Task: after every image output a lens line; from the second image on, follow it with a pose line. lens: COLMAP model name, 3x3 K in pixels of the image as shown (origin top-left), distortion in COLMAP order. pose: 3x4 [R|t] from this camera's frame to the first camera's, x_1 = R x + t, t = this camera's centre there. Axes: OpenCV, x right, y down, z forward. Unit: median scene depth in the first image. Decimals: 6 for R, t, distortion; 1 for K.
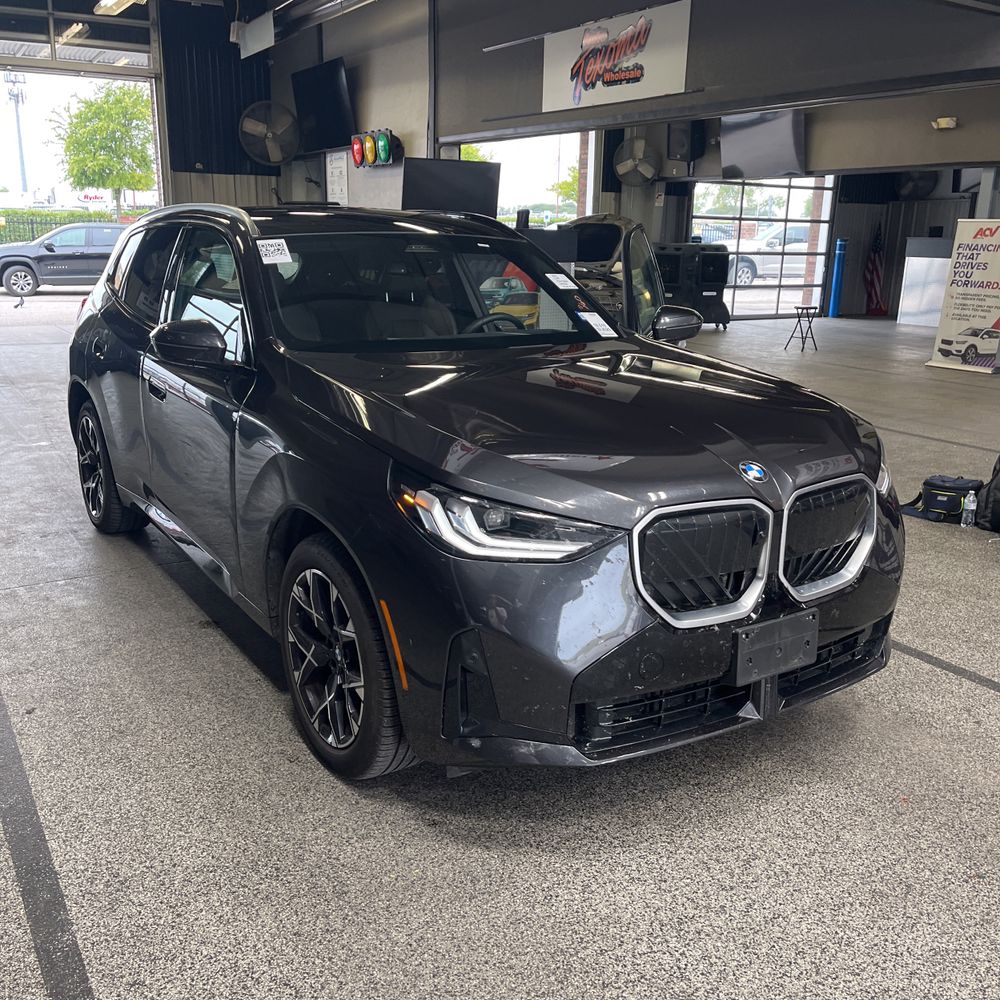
lens RADIAL K [[1000.3, 0, 513.2], [0, 1000.3, 502.2], [0, 0, 1]] dist [0.039647, -0.041057]
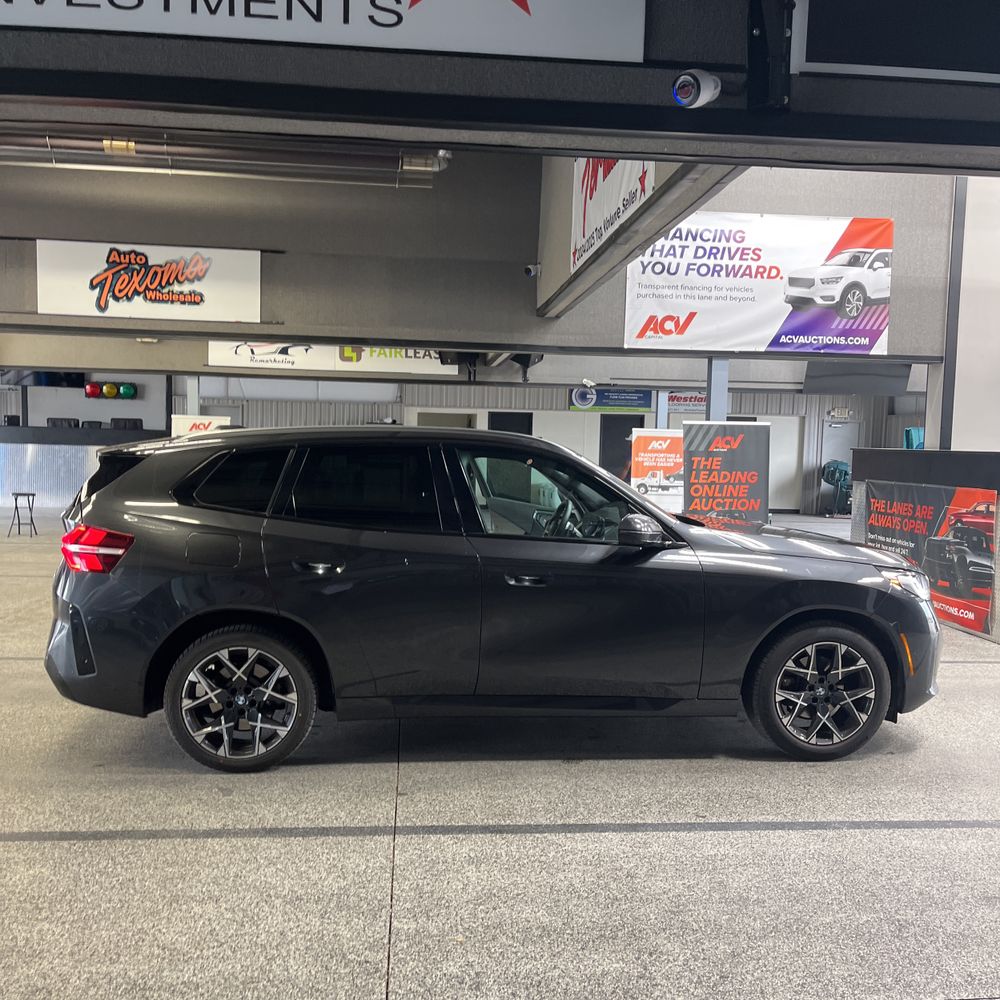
lens RADIAL K [[991.4, 0, 504.2], [0, 991.4, 498.4], [0, 0, 1]] dist [0.056118, -0.132662]
pose [[0.459144, -0.062384, 0.886169, -0.503044], [0.215996, 0.975436, -0.043244, -0.056581], [-0.861703, 0.211264, 0.461340, 0.157820]]
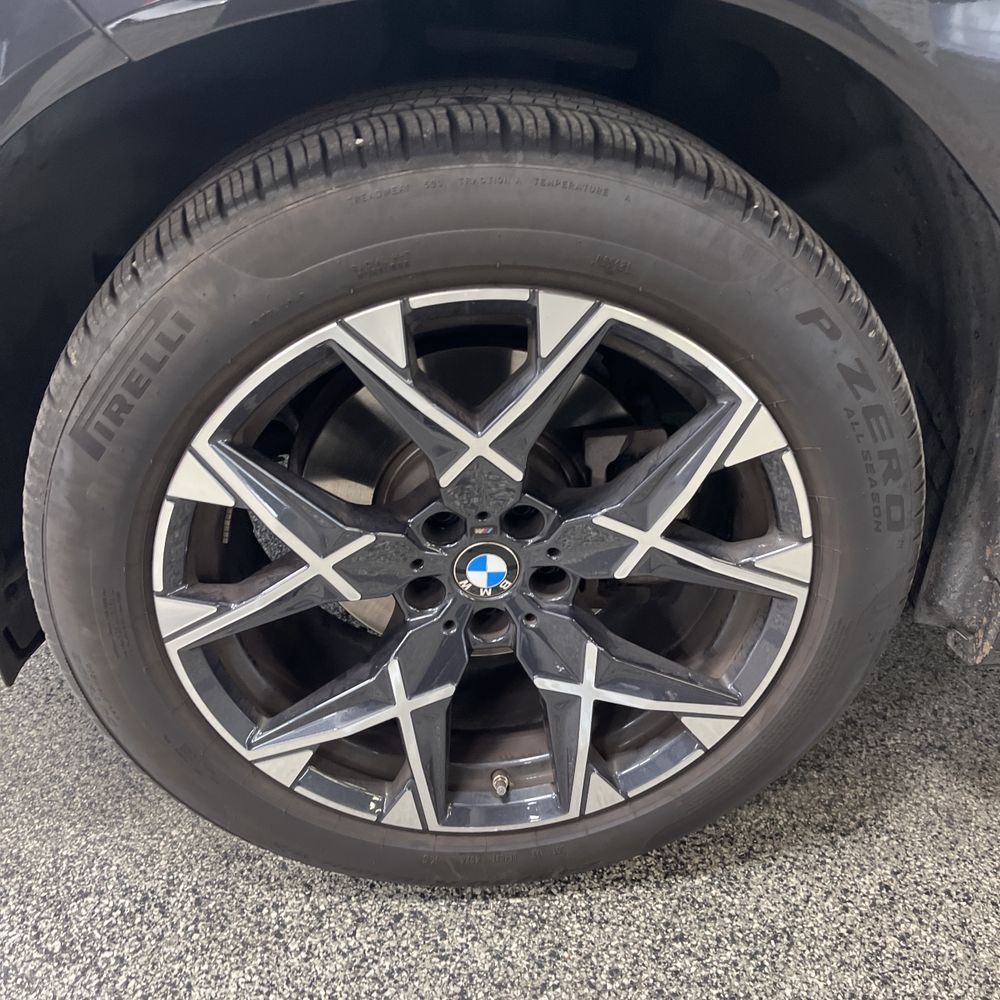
lens RADIAL K [[984.6, 0, 496.0], [0, 984.6, 502.7], [0, 0, 1]] dist [0.014286, 0.004081]
pose [[0.508891, -0.470988, 0.720555, -0.241262], [0.232661, 0.881147, 0.411642, -0.050671], [-0.828793, -0.041836, 0.557988, 0.419842]]
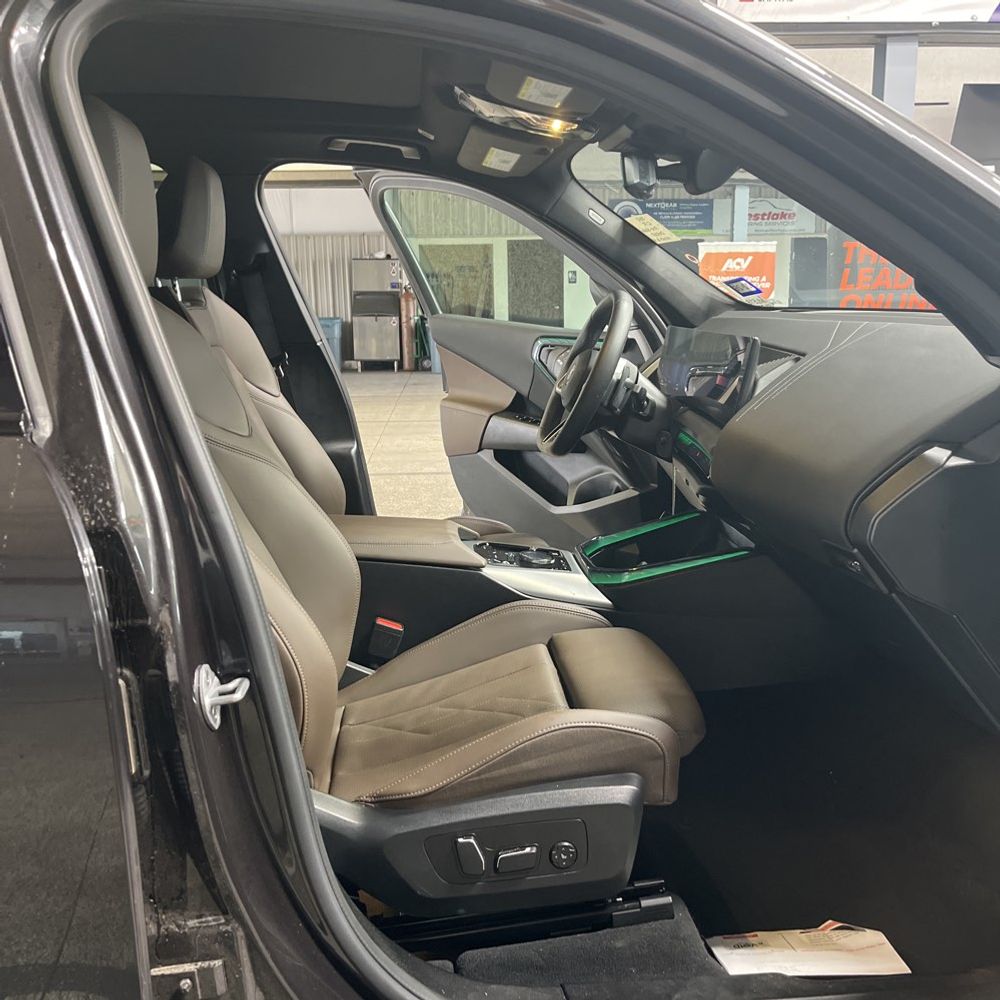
lens RADIAL K [[1016.7, 0, 522.0], [0, 1016.7, 502.1], [0, 0, 1]] dist [-0.002201, -0.005473]
pose [[0.474789, -0.199087, 0.857286, -0.181257], [0.244725, 0.965528, 0.088688, -0.055414], [-0.845390, 0.167691, 0.507144, 0.305700]]
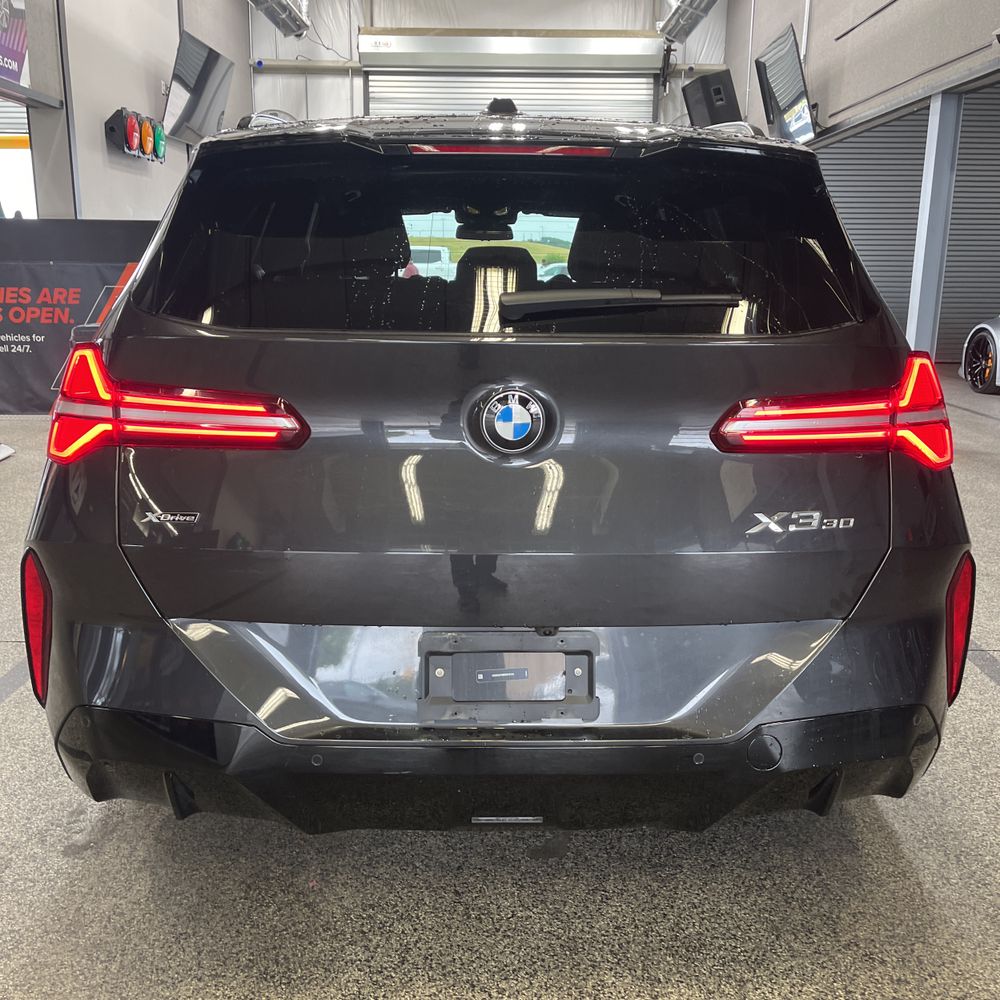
lens RADIAL K [[1011.7, 0, 501.1], [0, 1011.7, 495.8], [0, 0, 1]] dist [0.047166, -0.052299]
pose [[-0.835008, -0.150262, 0.529323, -0.248910], [0.115610, 0.892605, 0.435764, -0.158961], [-0.537955, 0.425061, -0.727961, 0.665832]]
